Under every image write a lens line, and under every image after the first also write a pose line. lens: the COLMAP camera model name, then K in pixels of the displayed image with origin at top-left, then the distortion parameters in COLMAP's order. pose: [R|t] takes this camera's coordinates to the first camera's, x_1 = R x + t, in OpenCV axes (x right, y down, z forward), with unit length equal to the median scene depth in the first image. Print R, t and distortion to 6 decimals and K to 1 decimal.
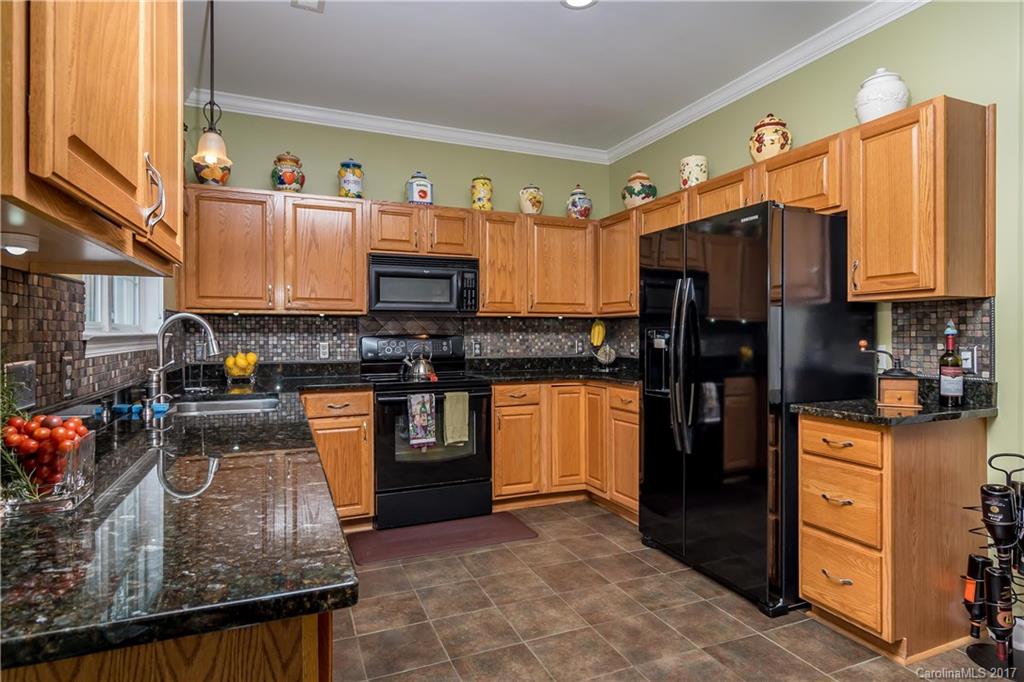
lens RADIAL K [[545.2, 0, 490.2], [0, 545.2, 335.9], [0, 0, 1]] dist [0.004301, -0.000816]
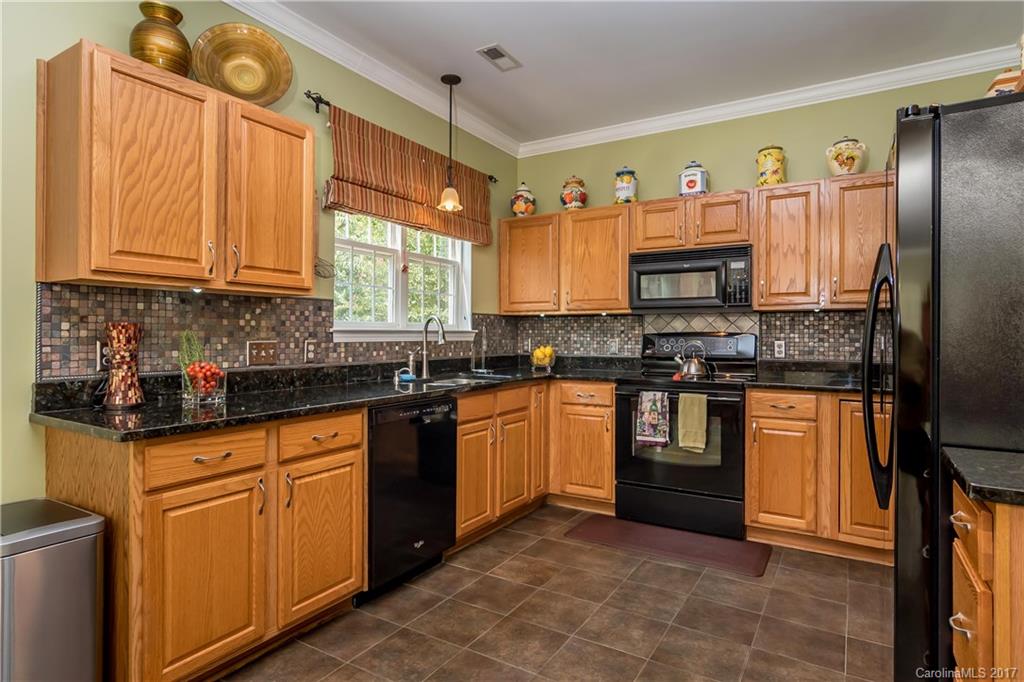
lens RADIAL K [[545.2, 0, 493.0], [0, 545.2, 333.0], [0, 0, 1]] dist [0.004301, -0.000816]
pose [[0.590140, 0.000588, -0.807301, 0.481529], [-0.008081, 0.999954, -0.005179, 0.007903], [0.807261, 0.009580, 0.590117, 0.177514]]
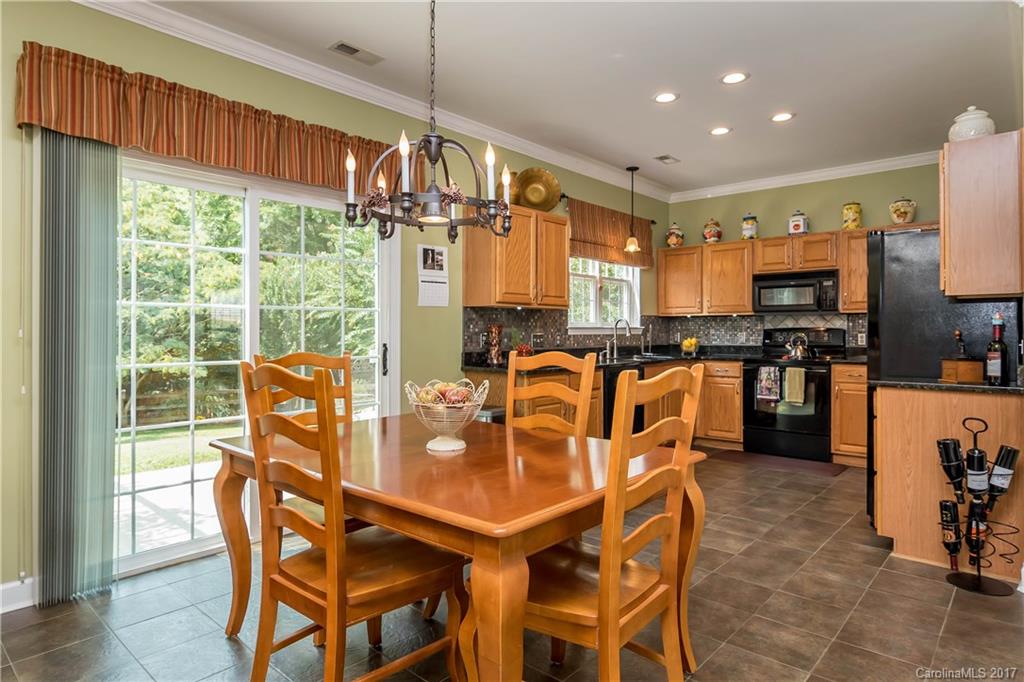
lens RADIAL K [[553.7, 0, 517.5], [0, 553.7, 327.8], [0, 0, 1]] dist [-0.010477, -0.000767]
pose [[0.442950, -0.002264, -0.896543, 0.905535], [-0.005176, 0.999974, -0.005082, 0.009921], [0.896531, 0.006891, 0.442927, -0.291364]]
